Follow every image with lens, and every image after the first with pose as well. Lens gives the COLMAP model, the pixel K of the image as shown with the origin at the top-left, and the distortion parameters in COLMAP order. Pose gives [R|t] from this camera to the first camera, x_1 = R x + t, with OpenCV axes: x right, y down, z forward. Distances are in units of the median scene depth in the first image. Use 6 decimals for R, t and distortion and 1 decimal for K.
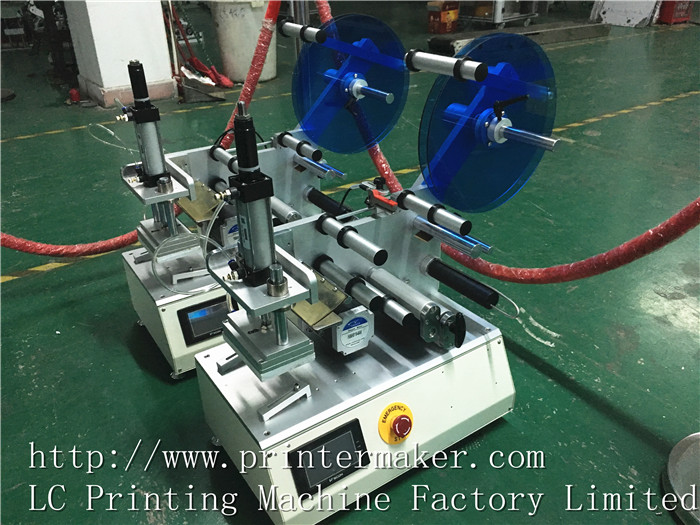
lens RADIAL K [[602.0, 0, 350.0], [0, 602.0, 262.5], [0, 0, 1]] dist [0.086628, -0.134595]
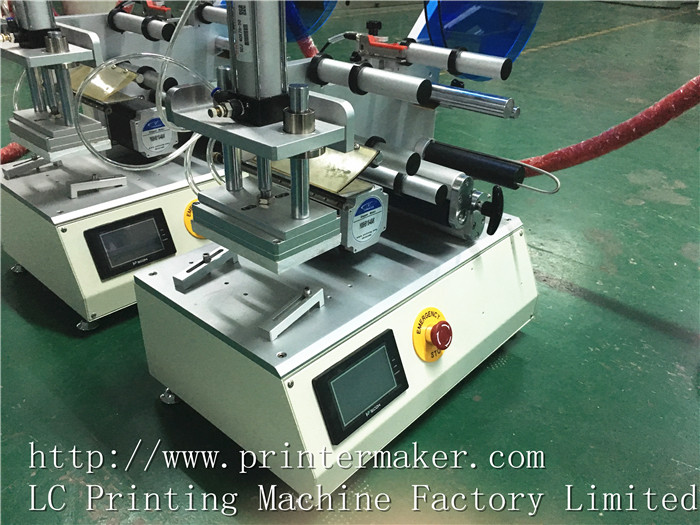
lens RADIAL K [[602.0, 0, 350.0], [0, 602.0, 262.5], [0, 0, 1]] dist [0.086628, -0.134595]
pose [[0.968714, -0.072171, 0.237453, -0.183071], [0.068695, 0.997375, 0.022893, 0.142795], [-0.238482, -0.005865, 0.971129, 0.275008]]
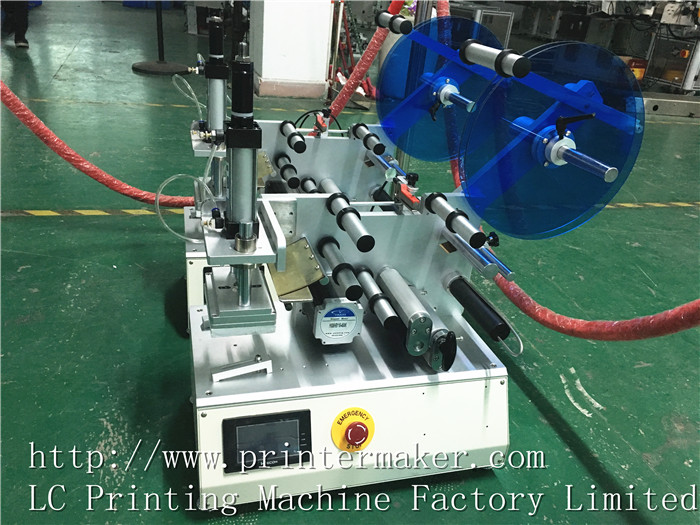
lens RADIAL K [[602.0, 0, 350.0], [0, 602.0, 262.5], [0, 0, 1]] dist [0.086628, -0.134595]
pose [[0.942897, 0.239153, -0.231845, 0.210102], [-0.251021, 0.967716, -0.022666, 0.039821], [0.218940, 0.079570, 0.972489, 0.081284]]
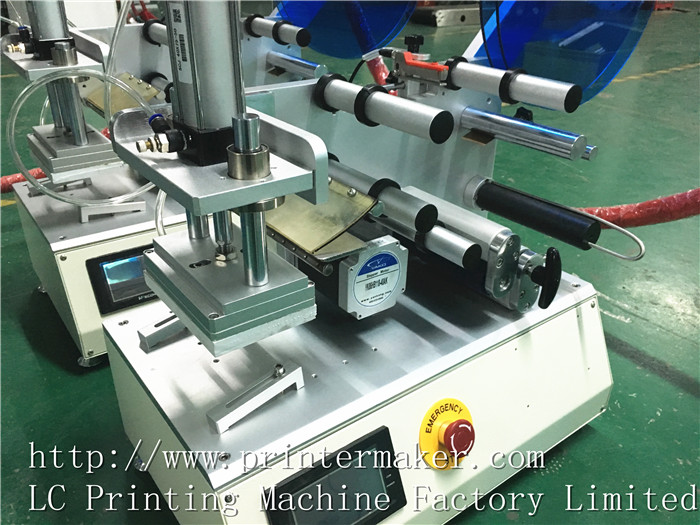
lens RADIAL K [[602.0, 0, 350.0], [0, 602.0, 262.5], [0, 0, 1]] dist [0.086628, -0.134595]
pose [[0.997981, 0.010154, 0.062703, -0.052998], [-0.009798, 0.999934, -0.005974, 0.097944], [-0.062760, 0.005347, 0.998014, 0.393888]]
